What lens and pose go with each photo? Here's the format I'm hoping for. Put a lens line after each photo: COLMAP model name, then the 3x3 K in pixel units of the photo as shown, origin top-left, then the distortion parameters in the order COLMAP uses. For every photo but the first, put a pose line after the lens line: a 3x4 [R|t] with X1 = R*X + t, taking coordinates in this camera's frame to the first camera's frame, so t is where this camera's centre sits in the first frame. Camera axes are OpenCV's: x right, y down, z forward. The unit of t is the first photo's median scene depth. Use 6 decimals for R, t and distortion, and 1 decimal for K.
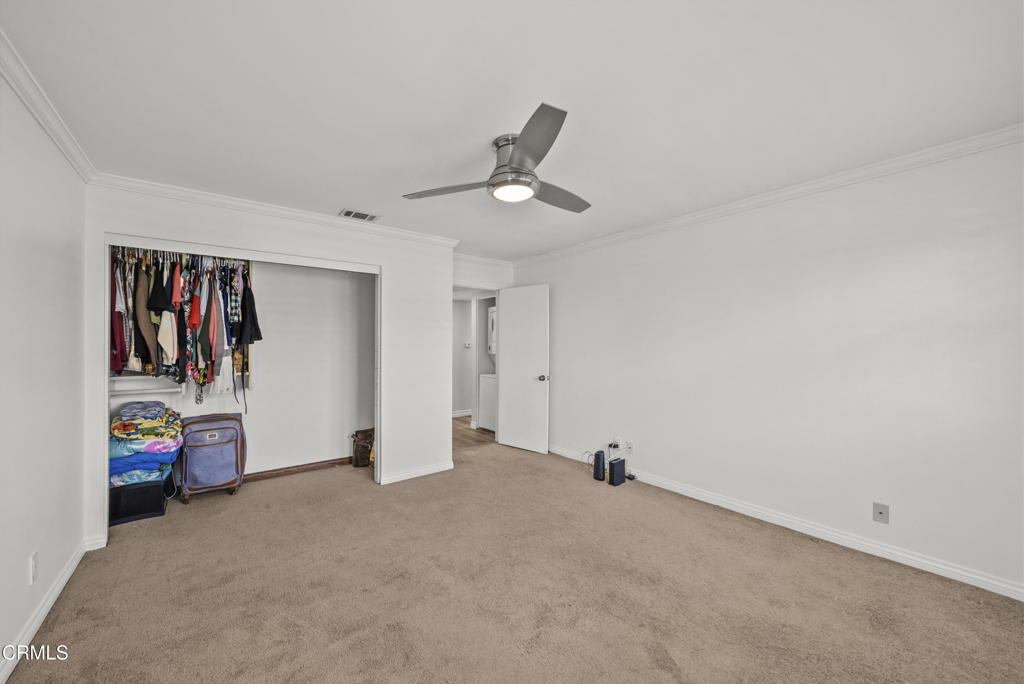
lens RADIAL K [[376.6, 0, 506.9], [0, 376.6, 342.6], [0, 0, 1]] dist [-0.000704, -0.000044]
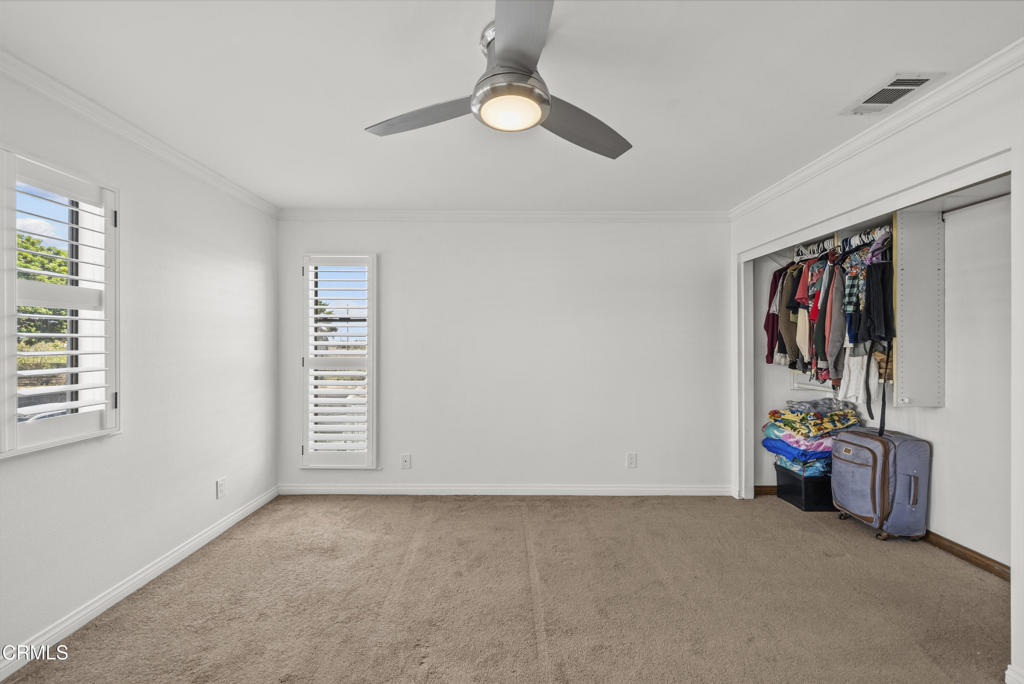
lens RADIAL K [[408.3, 0, 512.0], [0, 408.3, 342.0], [0, 0, 1]] dist [-0.002382, -0.000445]
pose [[-0.611674, -0.002249, -0.791107, 0.409855], [-0.000814, 0.999997, -0.002214, 0.008463], [0.791109, -0.000710, -0.611674, 1.003535]]
